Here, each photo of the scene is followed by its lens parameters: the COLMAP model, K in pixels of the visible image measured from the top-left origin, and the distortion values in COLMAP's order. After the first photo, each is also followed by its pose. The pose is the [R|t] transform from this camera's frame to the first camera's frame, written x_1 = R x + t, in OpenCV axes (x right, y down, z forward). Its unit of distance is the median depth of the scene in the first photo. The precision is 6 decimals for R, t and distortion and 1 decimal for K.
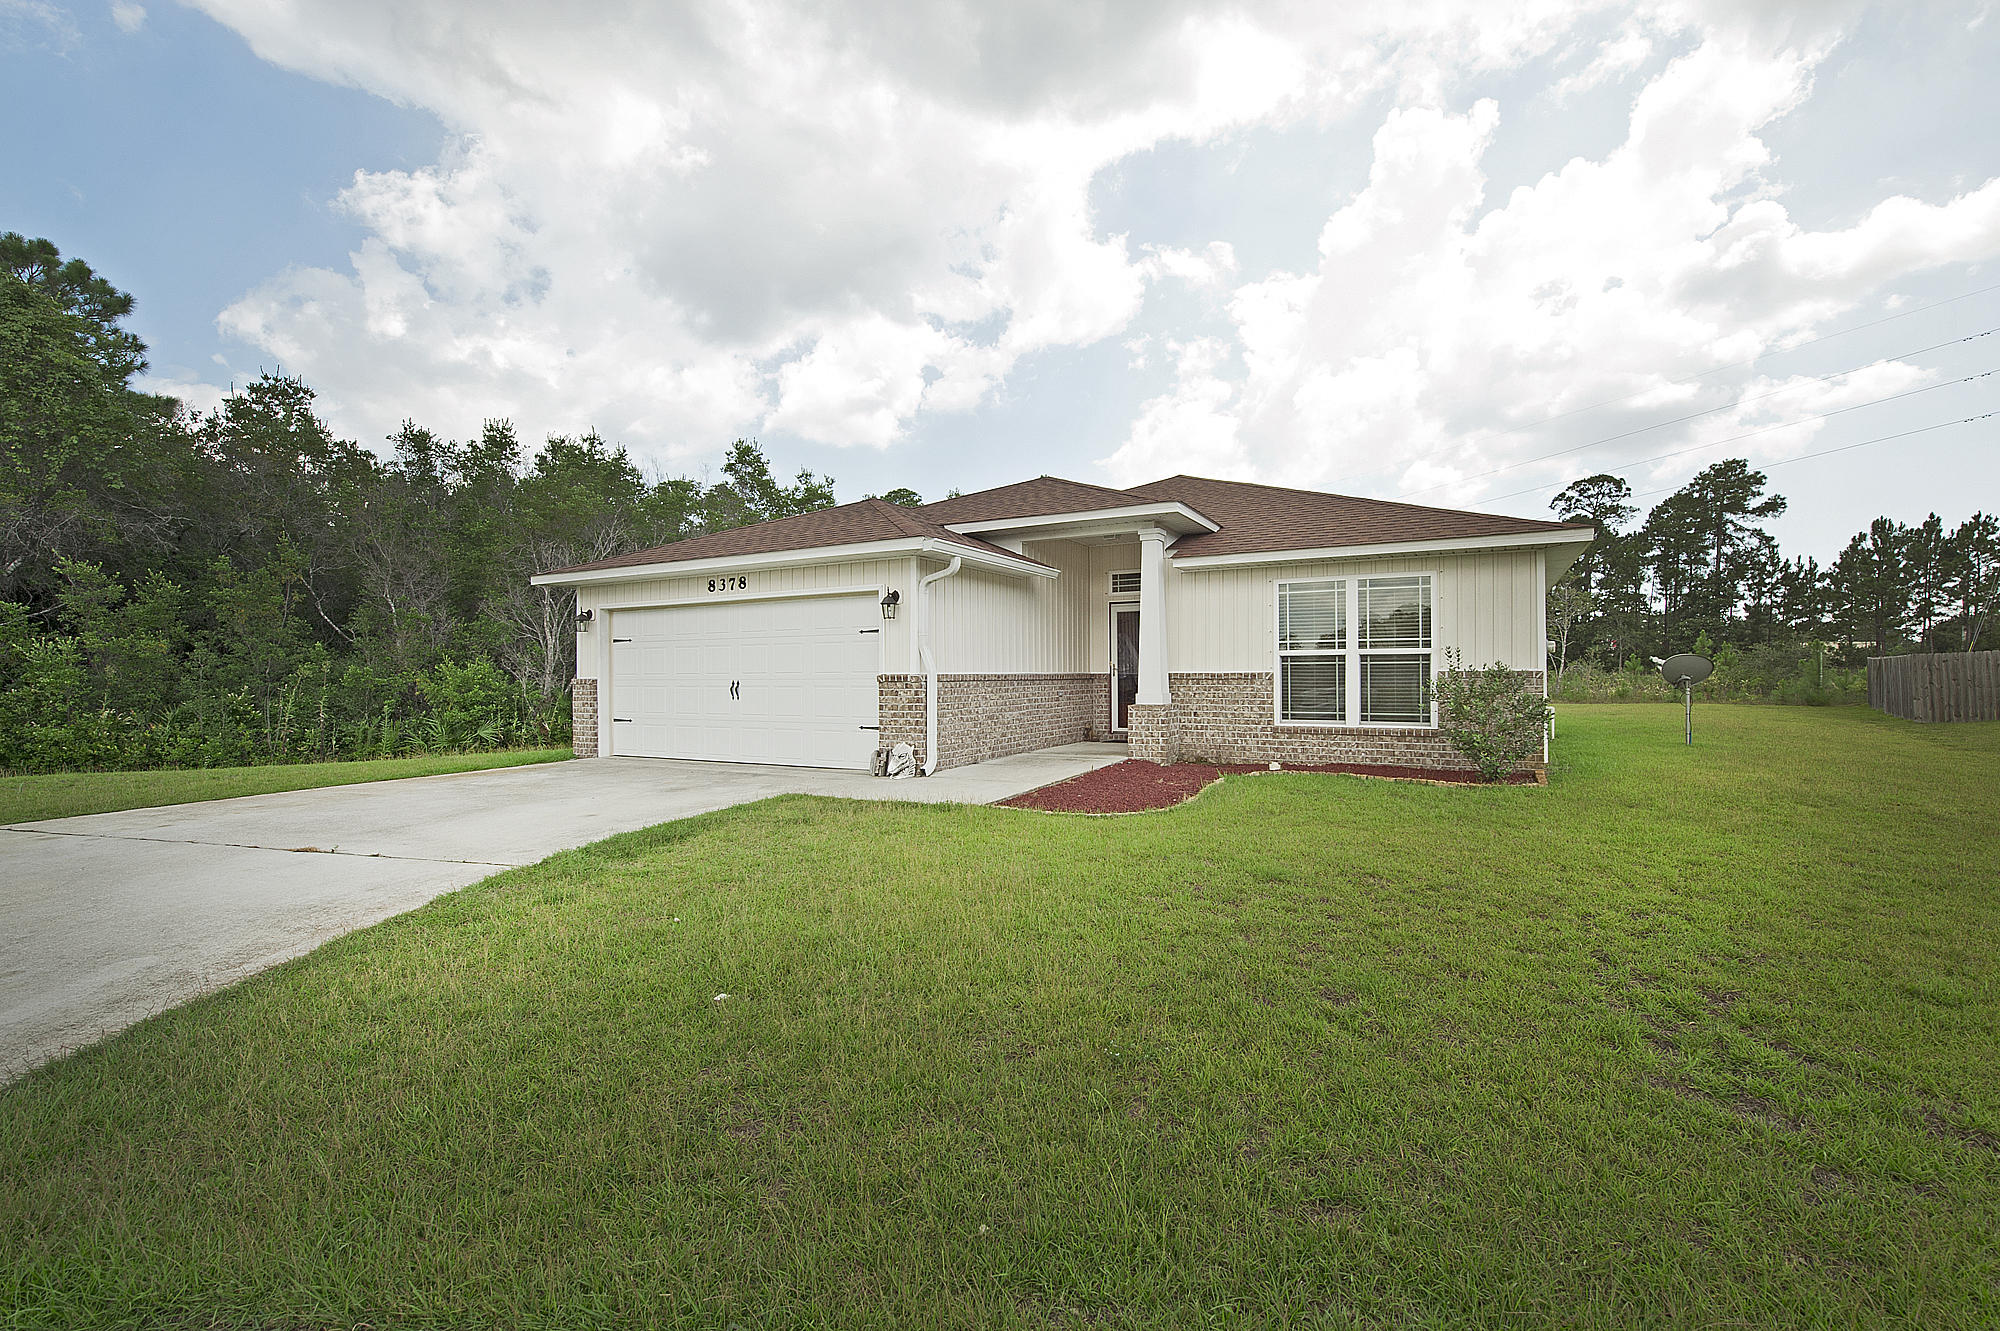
lens RADIAL K [[835.6, 0, 1060.7], [0, 835.6, 671.1], [0, 0, 1]] dist [0.000578, -0.000311]
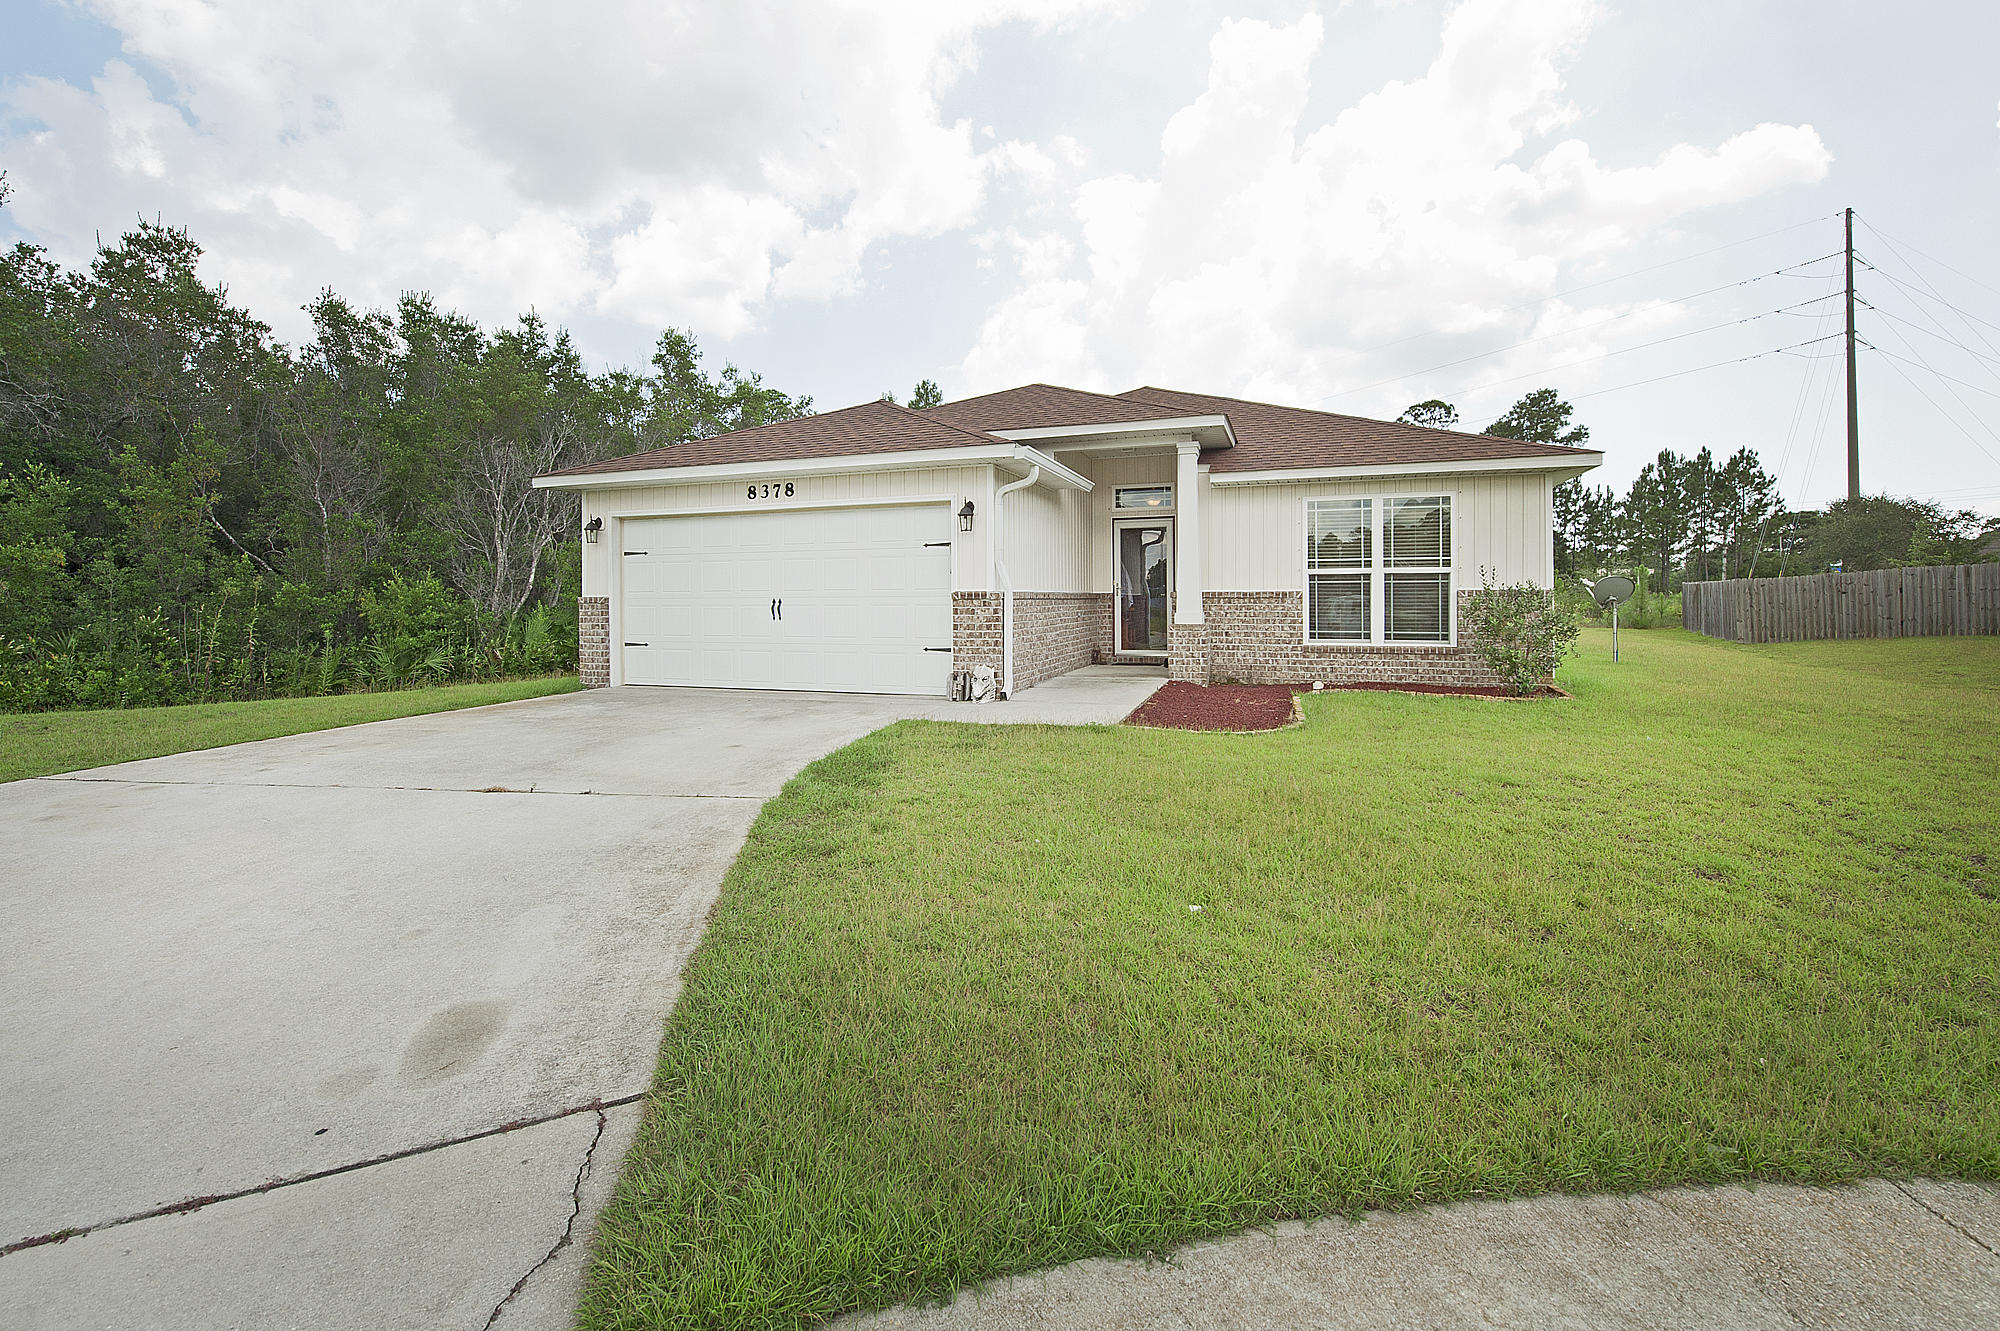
lens RADIAL K [[924.5, 0, 1000.7], [0, 924.5, 592.1], [0, 0, 1]] dist [-0.001296, -0.000274]
pose [[0.986193, 0.000171, 0.165601, -0.277352], [0.000888, 0.999980, -0.006323, 0.009350], [-0.165598, 0.006383, 0.986173, -0.016452]]
